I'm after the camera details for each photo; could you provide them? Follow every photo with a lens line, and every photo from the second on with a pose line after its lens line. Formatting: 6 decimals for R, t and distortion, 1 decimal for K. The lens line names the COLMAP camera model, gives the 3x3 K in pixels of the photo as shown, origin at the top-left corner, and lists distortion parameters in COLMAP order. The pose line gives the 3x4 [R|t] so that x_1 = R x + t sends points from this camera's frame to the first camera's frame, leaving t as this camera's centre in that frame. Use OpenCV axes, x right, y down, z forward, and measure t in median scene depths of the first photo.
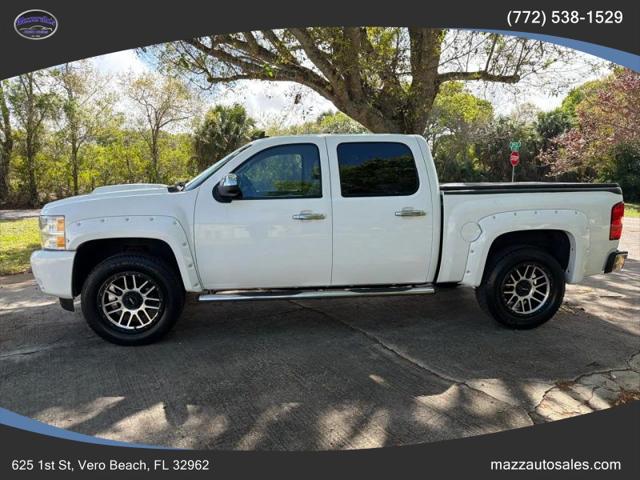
lens RADIAL K [[454.1, 0, 320.0], [0, 454.1, 240.0], [0, 0, 1]] dist [0.074961, -0.117835]
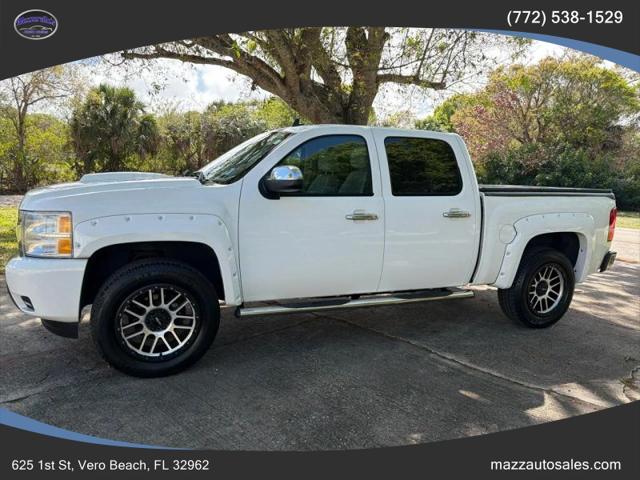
lens RADIAL K [[453.4, 0, 326.8], [0, 453.4, 235.6], [0, 0, 1]] dist [0.067102, -0.094914]
pose [[0.961116, 0.001904, 0.276139, -0.332866], [-0.002015, 0.999998, 0.000117, -0.013962], [-0.276139, -0.000669, 0.961118, 0.153750]]
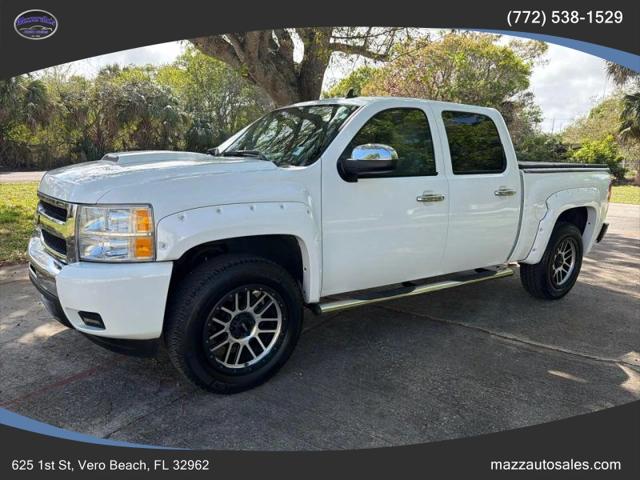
lens RADIAL K [[449.7, 0, 321.5], [0, 449.7, 241.2], [0, 0, 1]] dist [0.089914, -0.127397]
pose [[0.885030, -0.058090, 0.461896, -0.583433], [0.026906, 0.996908, 0.073821, -0.038580], [-0.464756, -0.052906, 0.883857, 0.341521]]
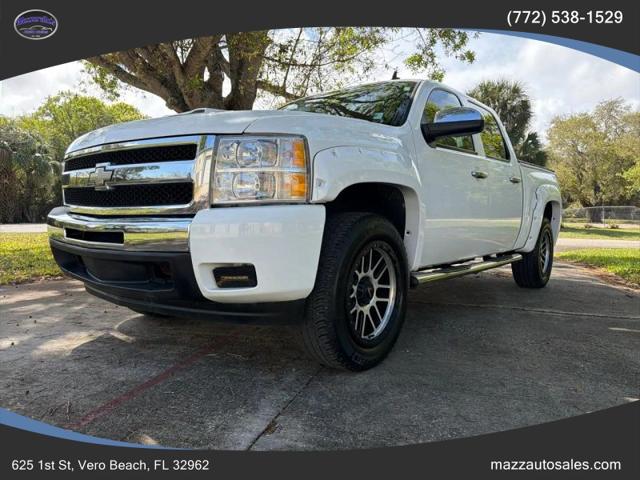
lens RADIAL K [[446.4, 0, 318.2], [0, 446.4, 241.6], [0, 0, 1]] dist [0.126444, -0.189315]
pose [[0.727961, -0.038429, 0.684541, -0.821629], [0.084284, 0.995871, -0.033724, 0.077702], [-0.680418, 0.082246, 0.728194, 0.580279]]
